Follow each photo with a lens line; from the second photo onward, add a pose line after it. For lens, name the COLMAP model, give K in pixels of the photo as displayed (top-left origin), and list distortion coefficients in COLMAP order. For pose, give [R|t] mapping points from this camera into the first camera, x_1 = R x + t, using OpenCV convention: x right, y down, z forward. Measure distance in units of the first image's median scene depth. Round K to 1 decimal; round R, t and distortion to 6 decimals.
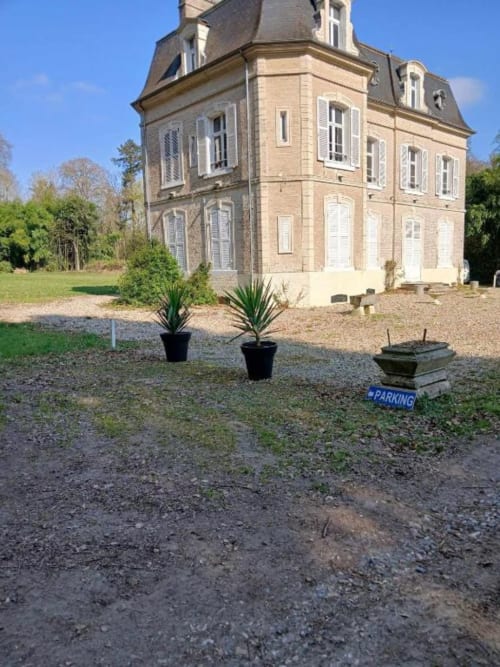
lens RADIAL K [[520.6, 0, 246.4], [0, 520.6, 335.2], [0, 0, 1]] dist [0.008642, -0.052305]
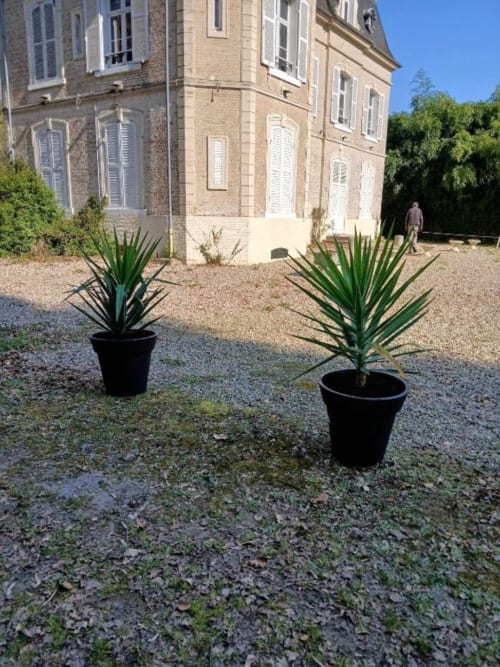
lens RADIAL K [[520.6, 0, 246.4], [0, 520.6, 335.2], [0, 0, 1]] dist [0.008642, -0.052305]
pose [[0.966805, -0.010594, 0.255296, -0.066474], [-0.016109, 0.994625, 0.102280, -0.025129], [-0.255007, -0.102998, 0.961438, 0.227896]]
